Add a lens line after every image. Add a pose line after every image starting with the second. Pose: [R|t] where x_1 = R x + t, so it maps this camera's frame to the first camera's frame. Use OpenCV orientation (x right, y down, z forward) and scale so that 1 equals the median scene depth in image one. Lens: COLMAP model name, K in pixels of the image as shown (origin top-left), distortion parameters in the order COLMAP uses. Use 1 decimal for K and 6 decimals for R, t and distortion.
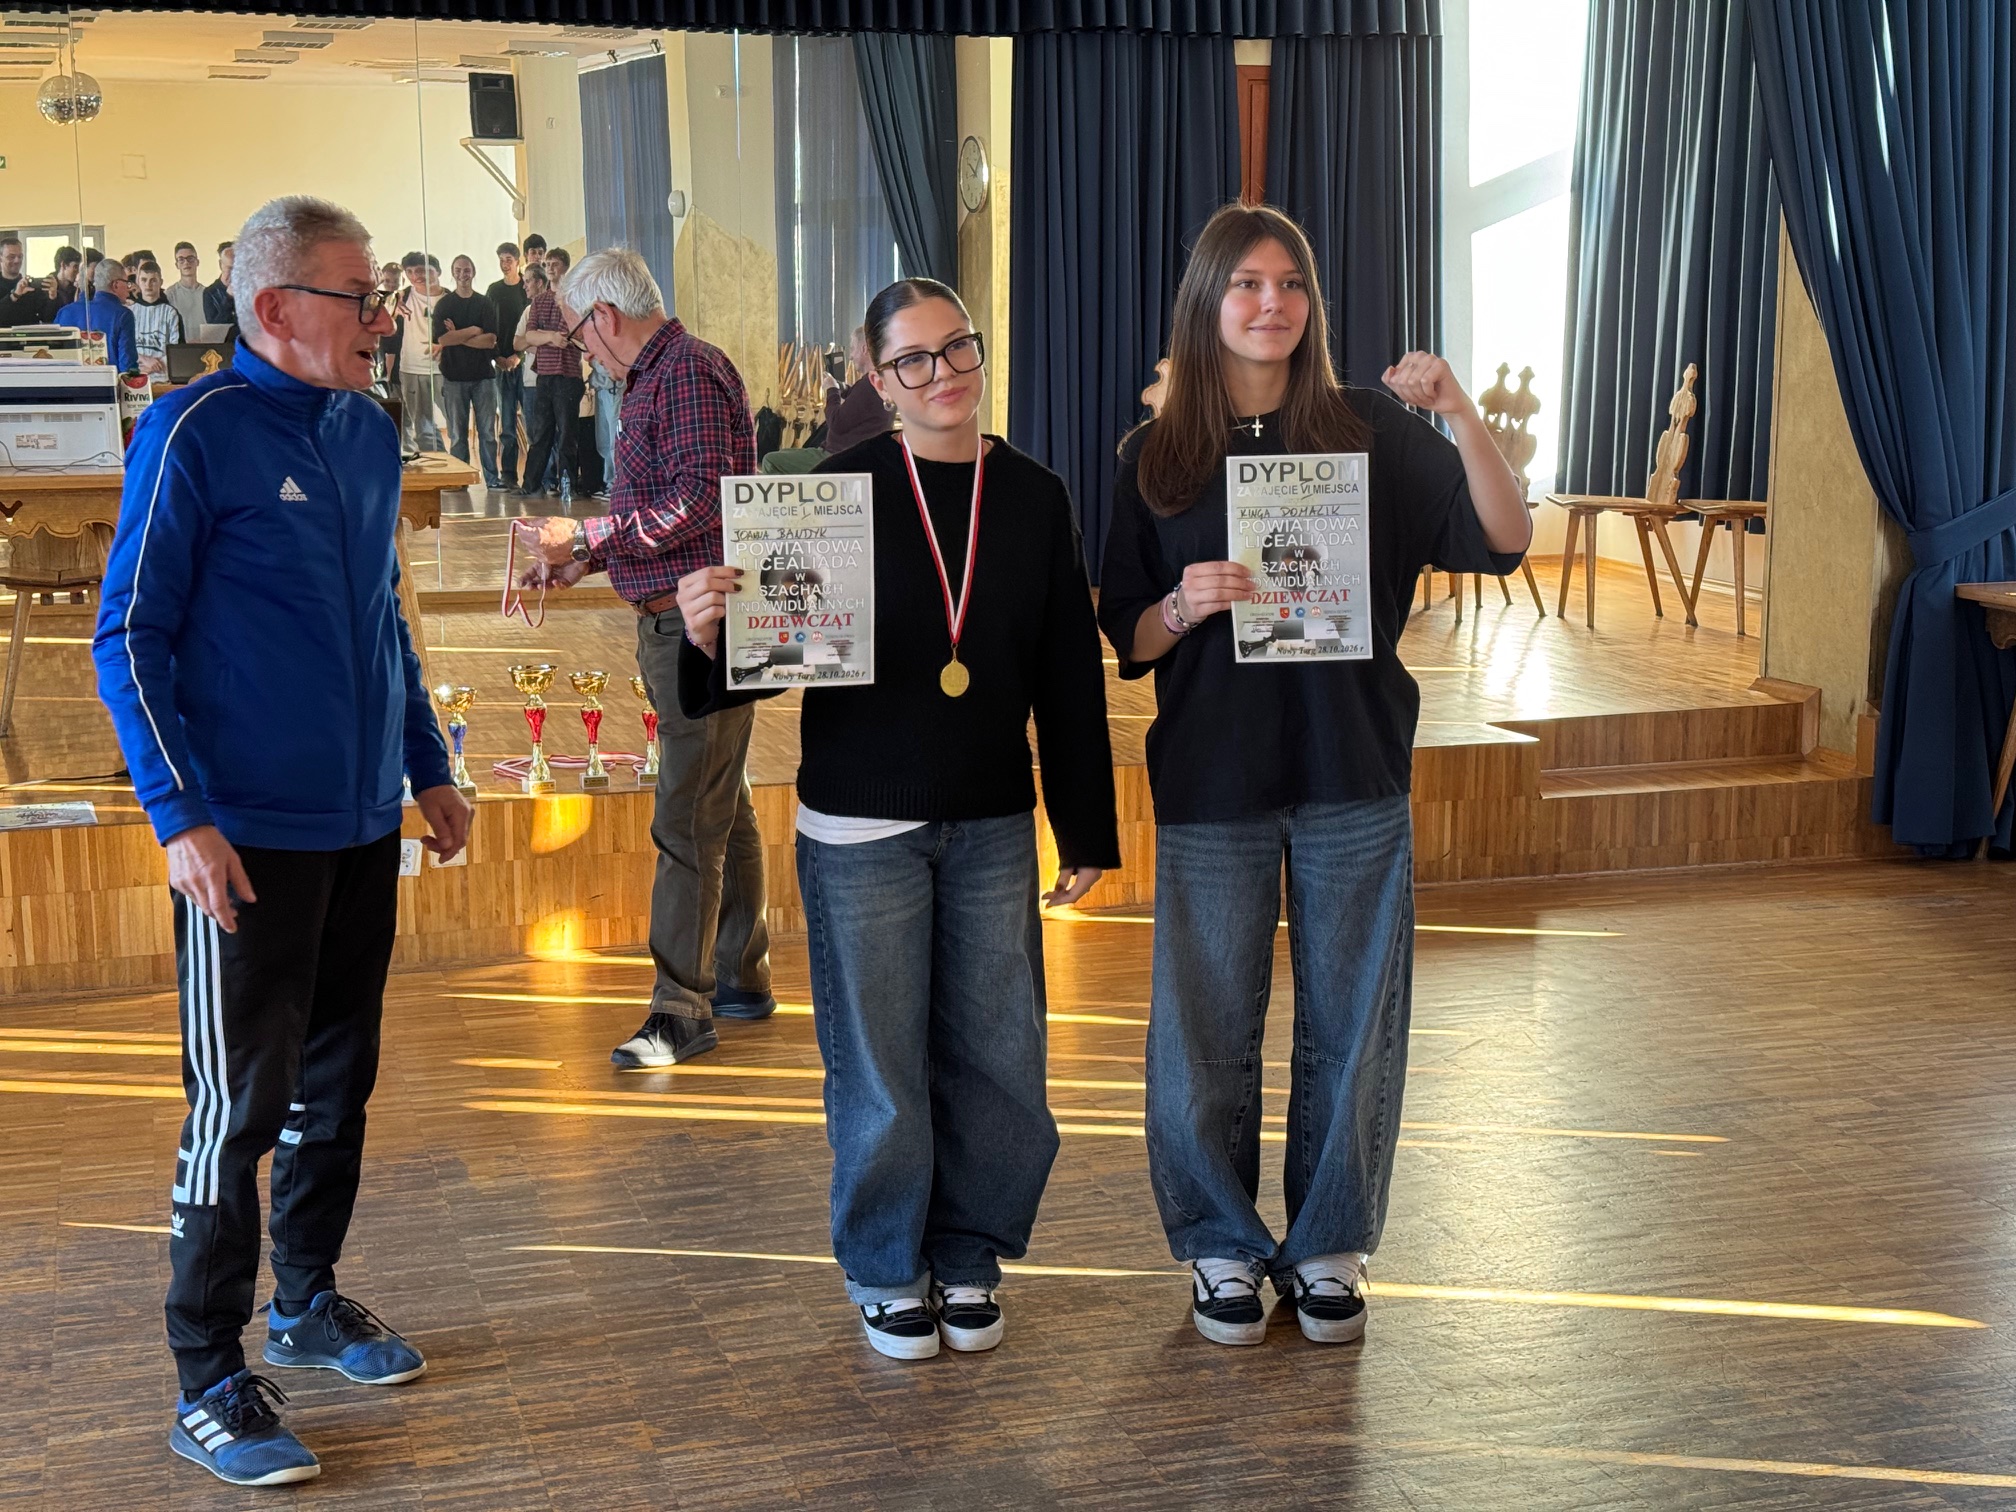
lens RADIAL K [[2640.8, 0, 1022.9], [0, 2640.8, 772.4], [0, 0, 1]] dist [0.163489, 0.000000]
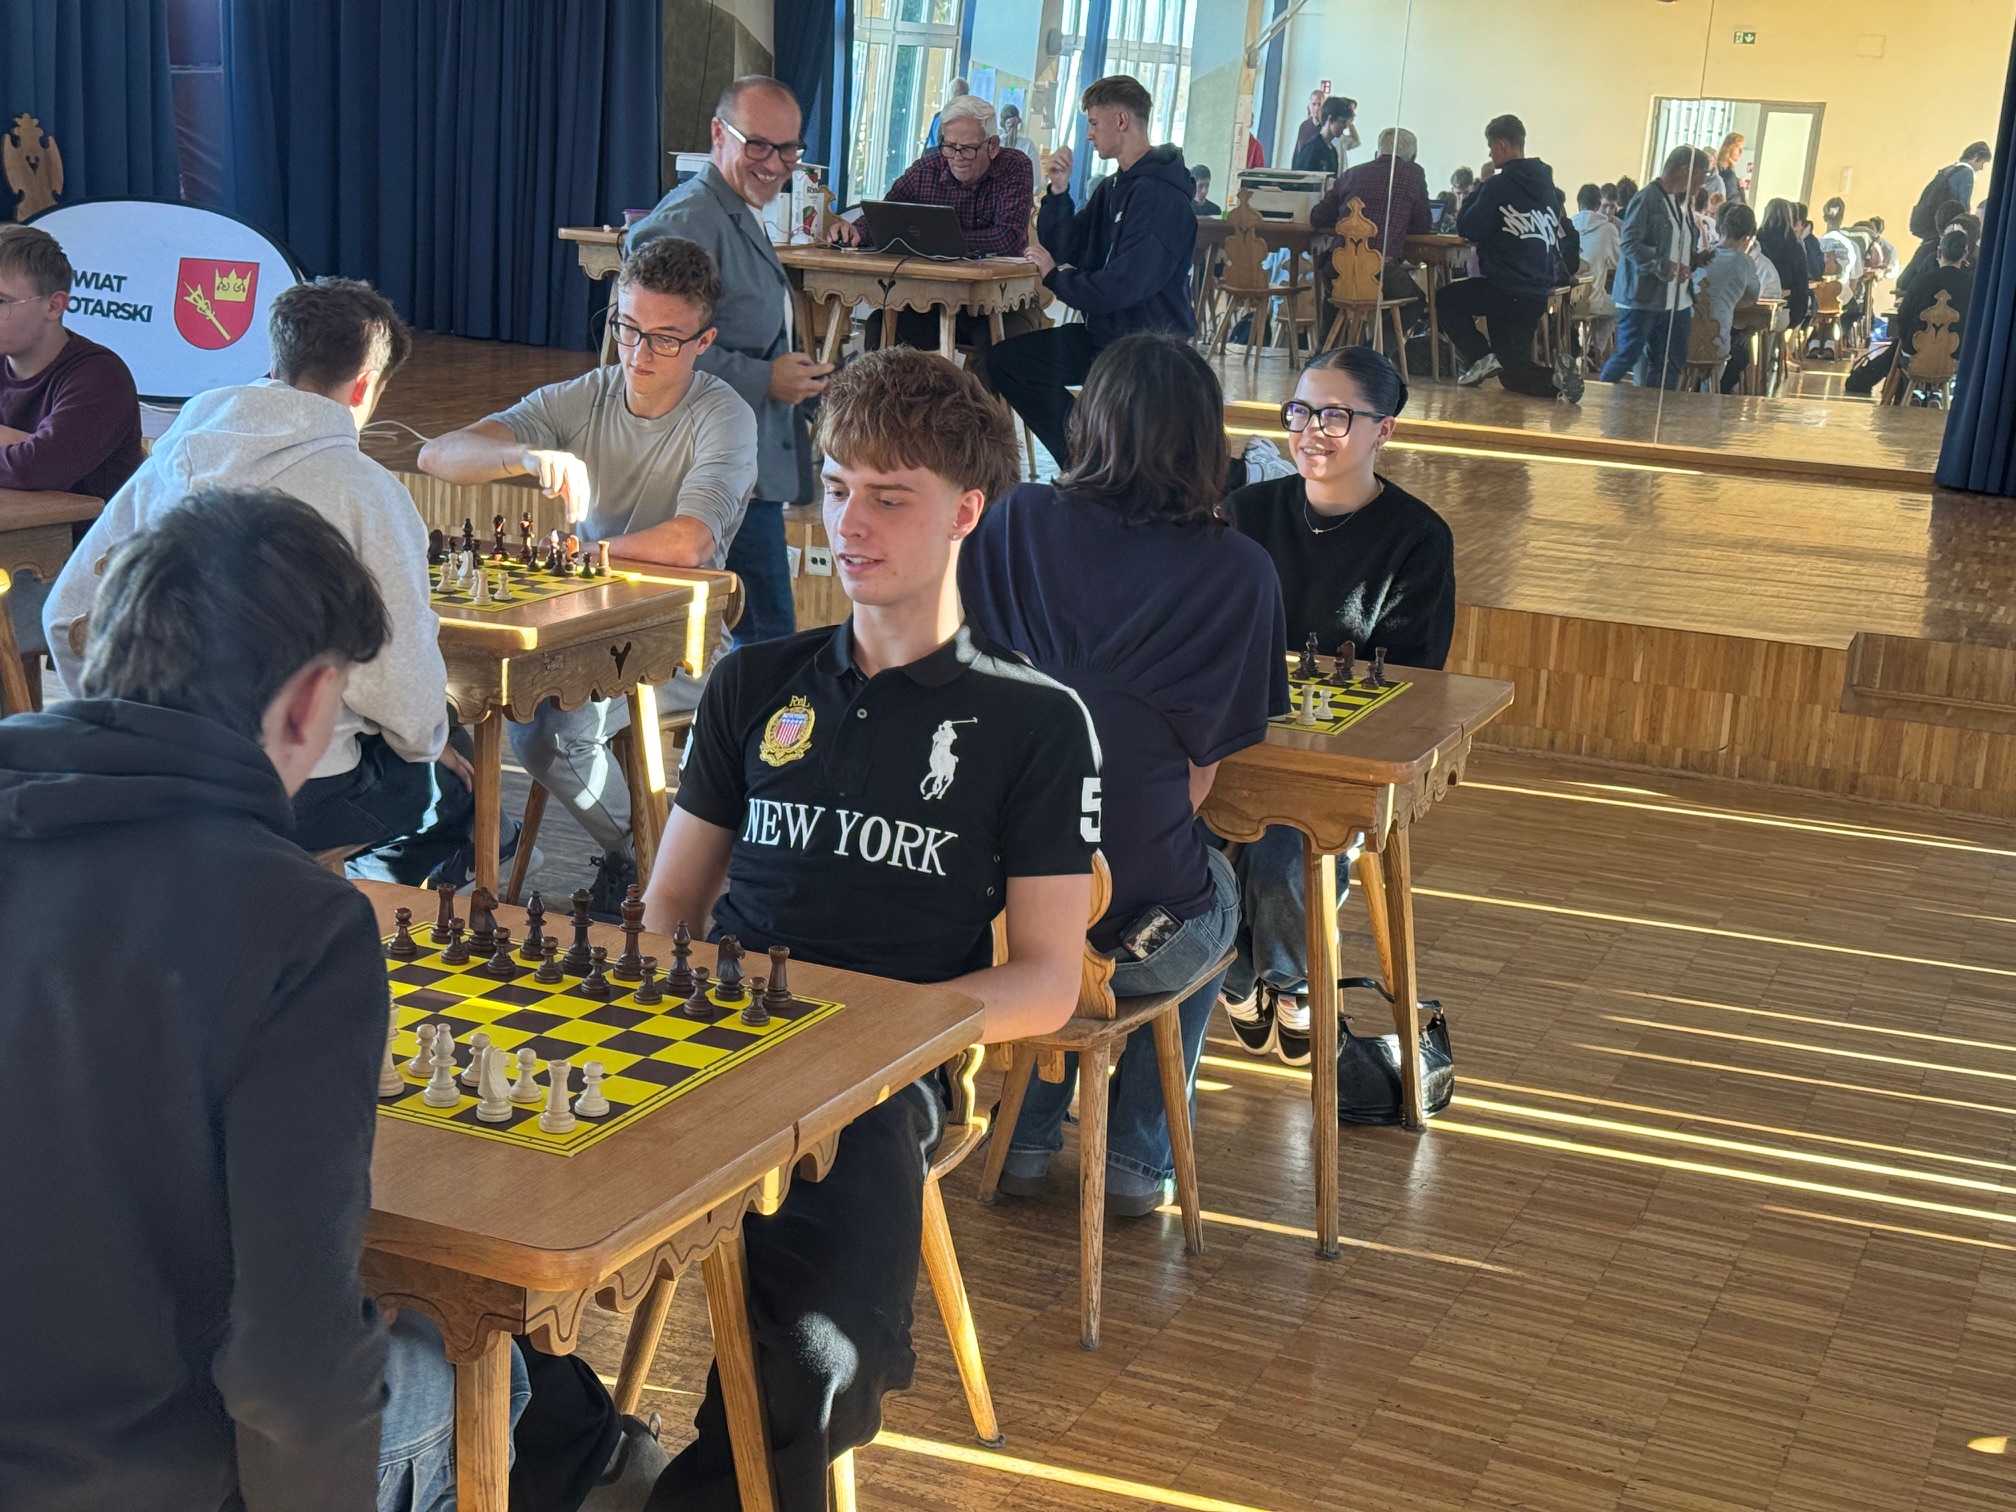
lens RADIAL K [[2640.8, 0, 1008.2], [0, 2640.8, 753.2], [0, 0, 1]] dist [0.163489, 0.000000]
pose [[0.770715, 0.196877, -0.606002, 0.550562], [-0.175135, 0.979891, 0.095608, -0.015260], [0.612639, 0.032445, 0.789696, 0.060425]]
